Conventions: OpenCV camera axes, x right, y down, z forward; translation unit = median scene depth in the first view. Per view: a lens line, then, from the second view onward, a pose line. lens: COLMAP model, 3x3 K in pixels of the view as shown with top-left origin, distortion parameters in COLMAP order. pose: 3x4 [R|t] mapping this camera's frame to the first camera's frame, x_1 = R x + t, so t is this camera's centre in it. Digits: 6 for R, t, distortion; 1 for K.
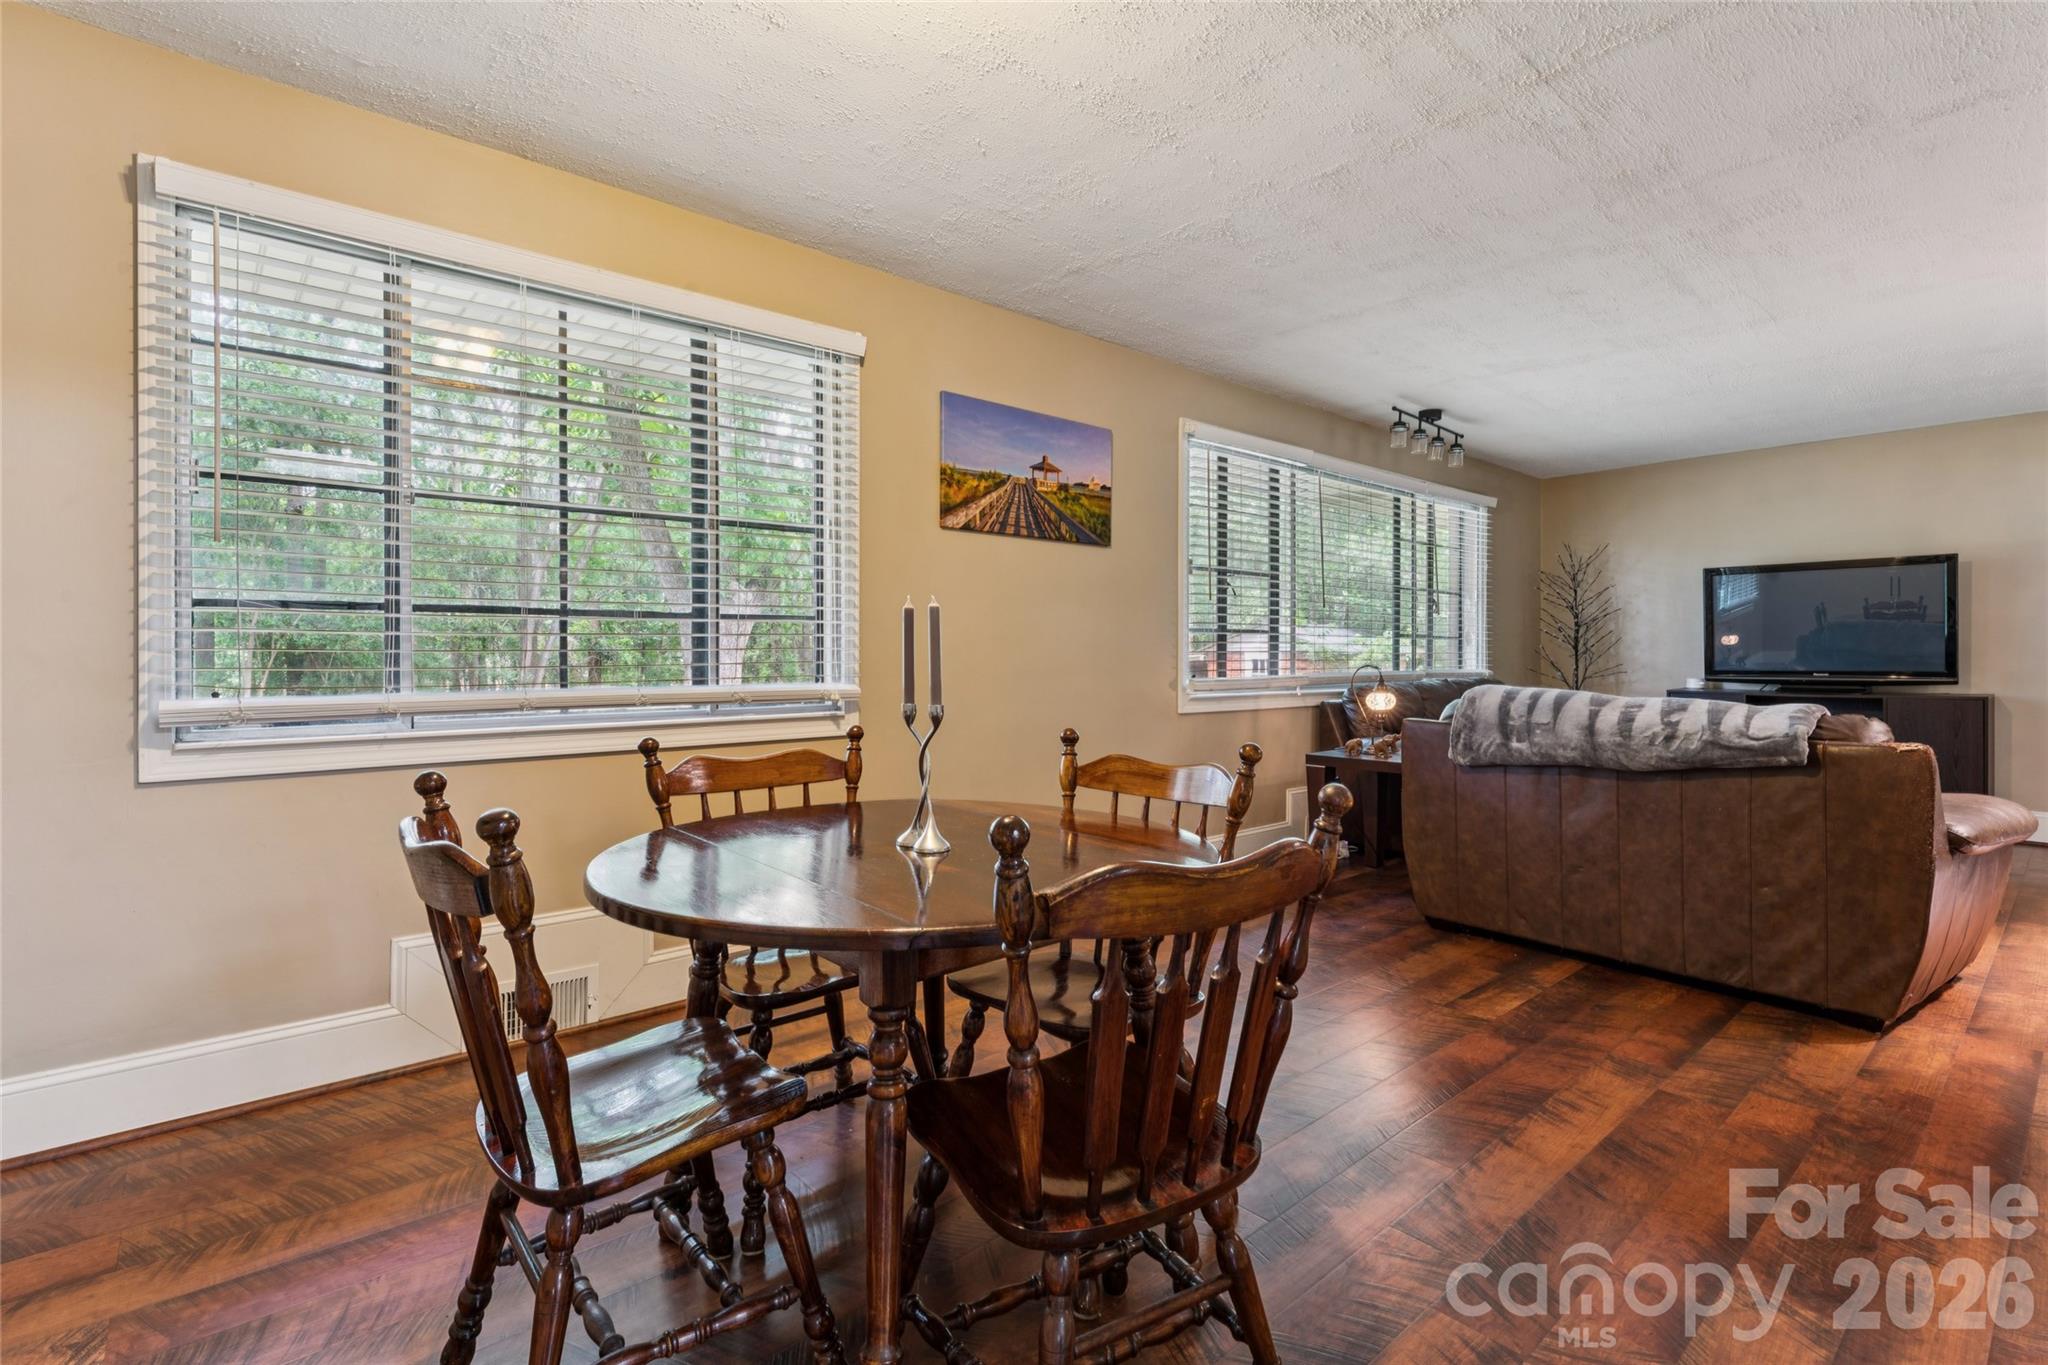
lens RADIAL K [[954.8, 0, 1025.4], [0, 954.8, 663.8], [0, 0, 1]] dist [-0.015333, 0.007332]
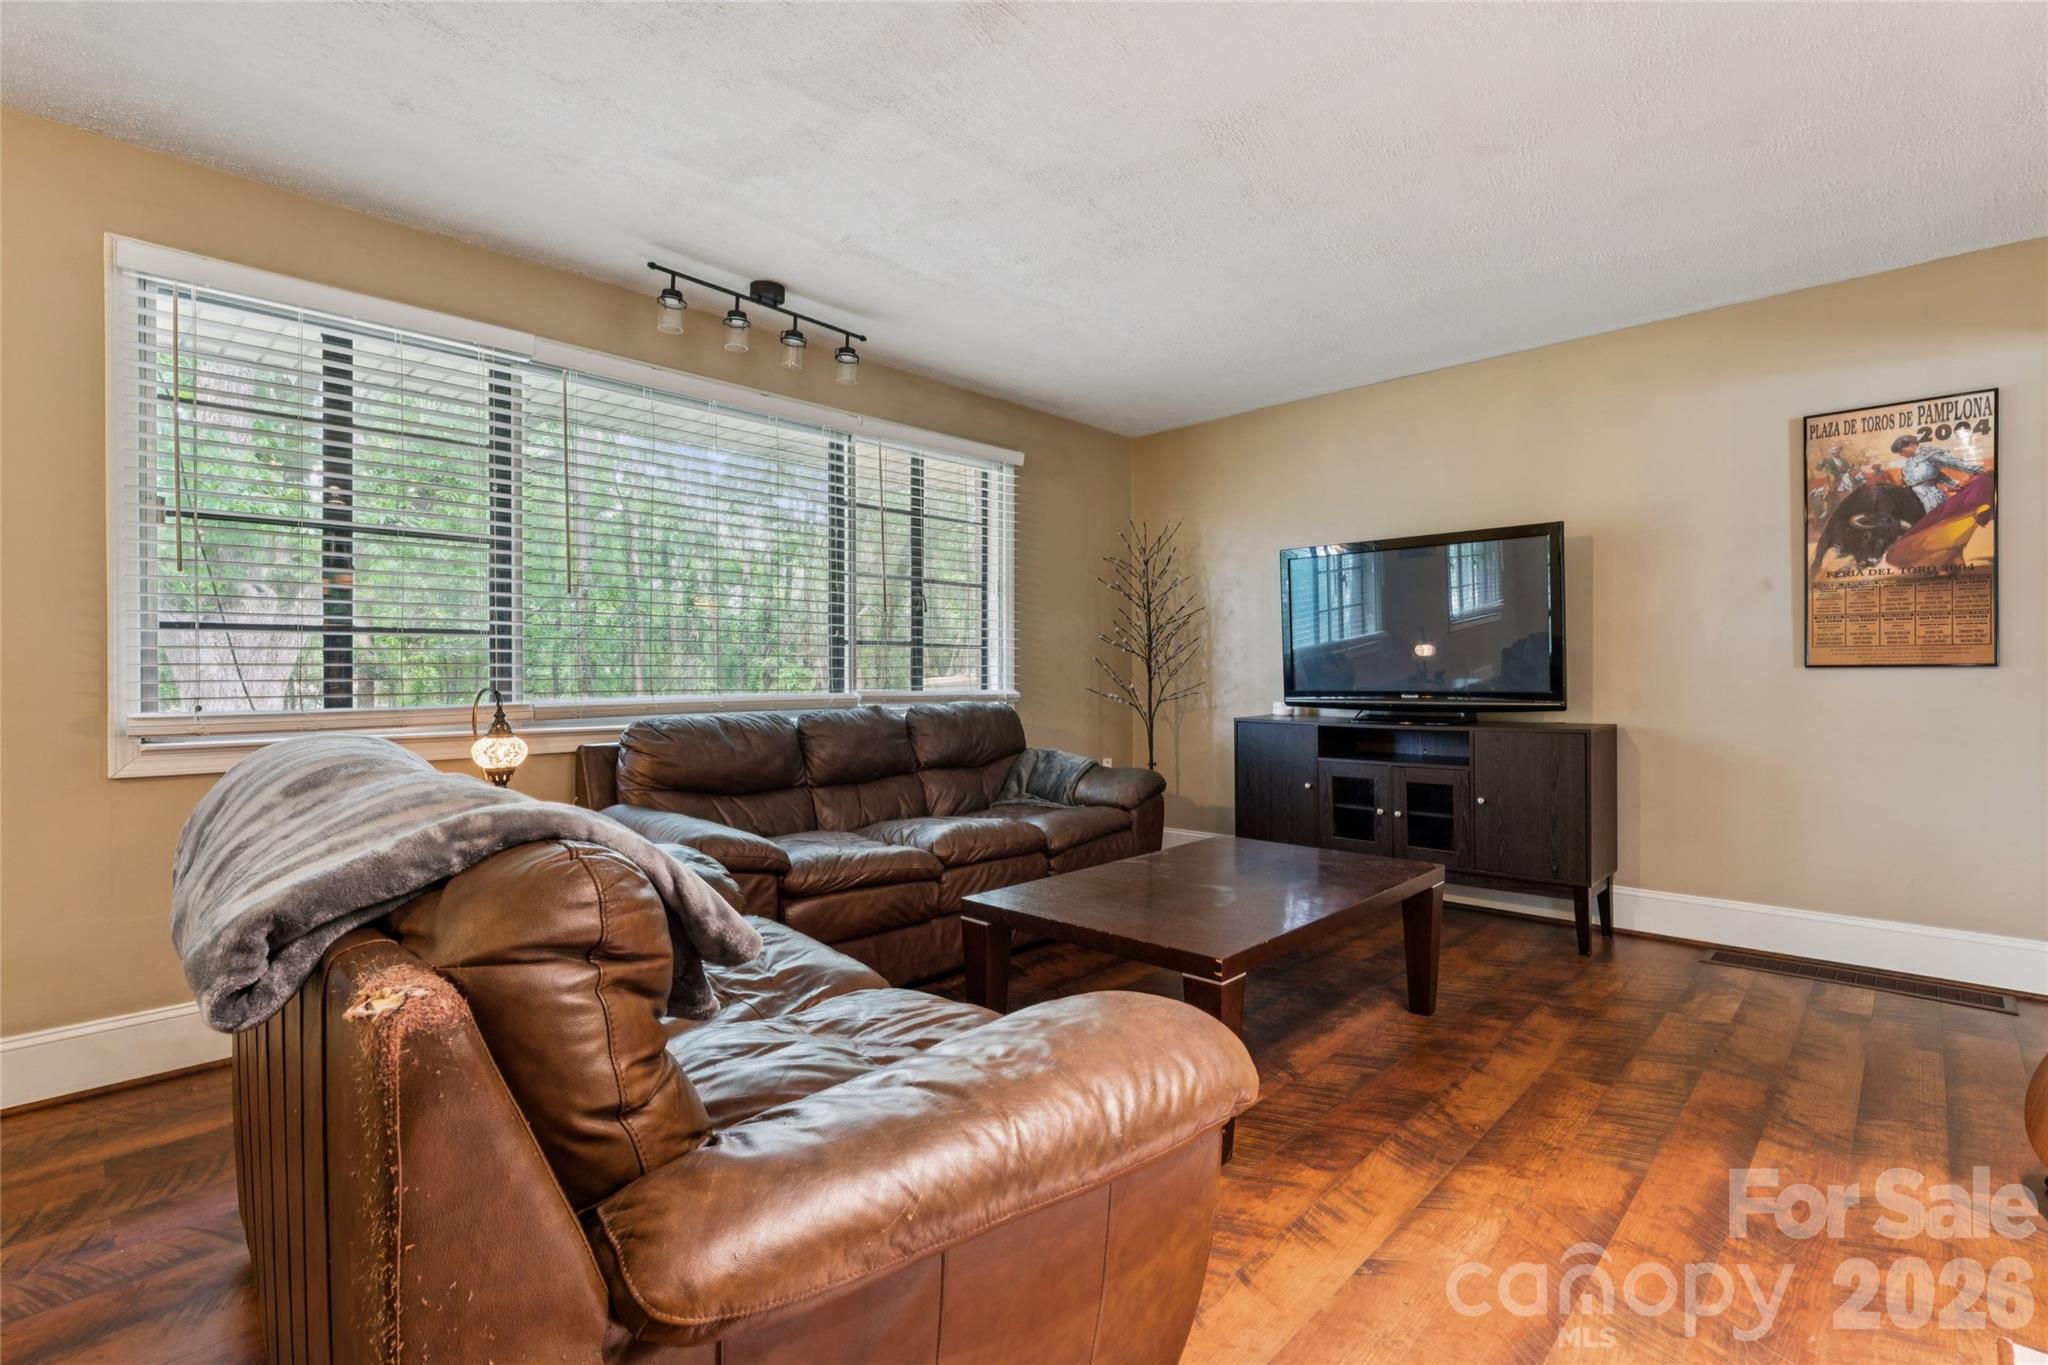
lens RADIAL K [[951.7, 0, 1026.4], [0, 951.7, 674.9], [0, 0, 1]] dist [-0.001083, -0.000050]
pose [[0.995627, -0.001168, 0.093413, 0.756514], [0.001664, 0.999985, -0.005232, -0.002913], [-0.093405, 0.005365, 0.995614, 0.491750]]
